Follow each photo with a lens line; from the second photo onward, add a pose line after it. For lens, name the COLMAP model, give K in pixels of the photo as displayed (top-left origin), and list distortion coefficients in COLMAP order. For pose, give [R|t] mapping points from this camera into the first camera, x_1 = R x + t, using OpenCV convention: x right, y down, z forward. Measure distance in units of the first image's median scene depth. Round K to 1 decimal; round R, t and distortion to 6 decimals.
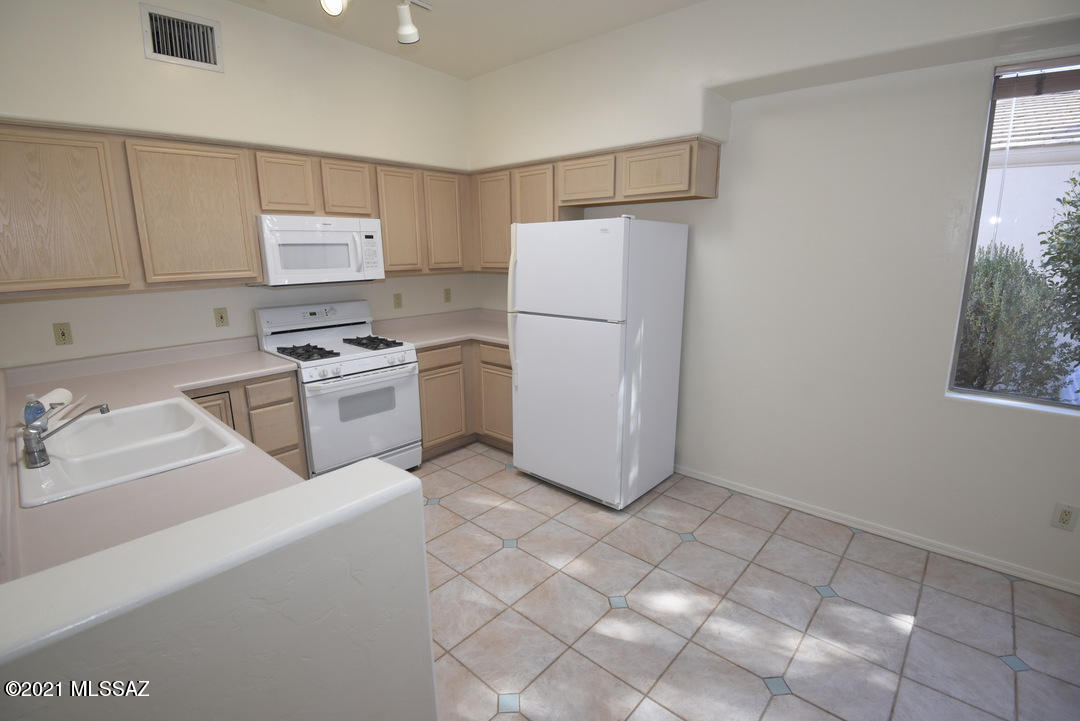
lens RADIAL K [[500.7, 0, 540.0], [0, 500.7, 360.5], [0, 0, 1]] dist [-0.017127, -0.013925]
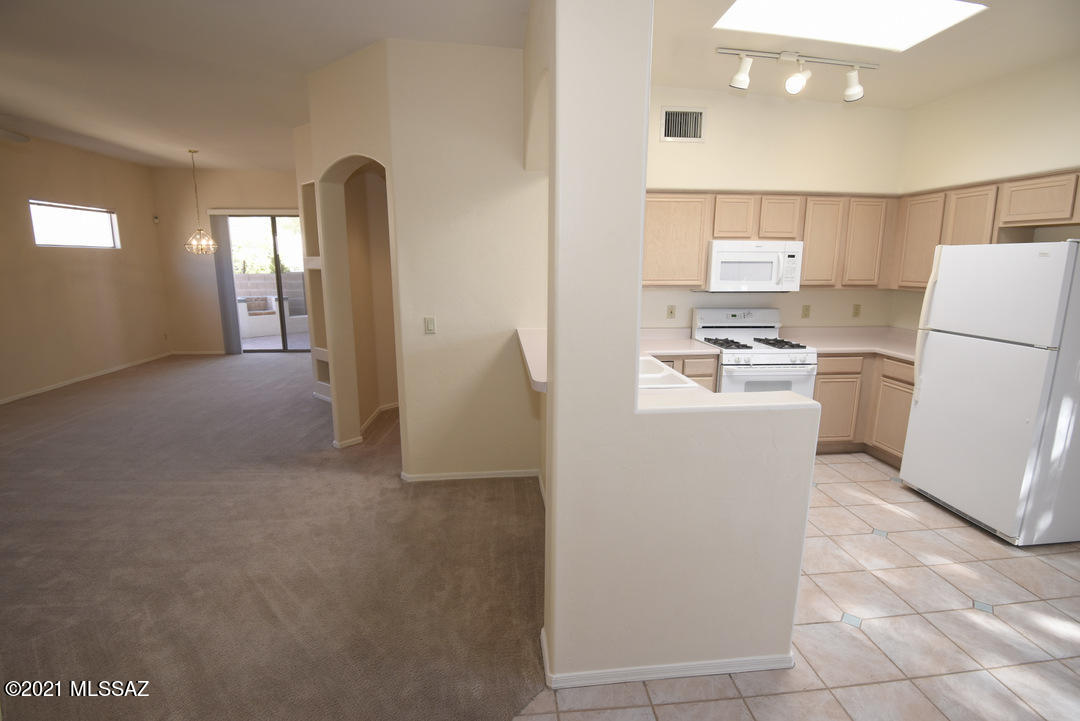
lens RADIAL K [[500.7, 0, 540.0], [0, 500.7, 360.5], [0, 0, 1]] dist [-0.017127, -0.013925]
pose [[0.730148, 0.139411, -0.668916, 0.055944], [-0.158665, 0.986798, 0.032473, 0.059966], [0.664612, 0.082423, 0.742628, -0.283681]]
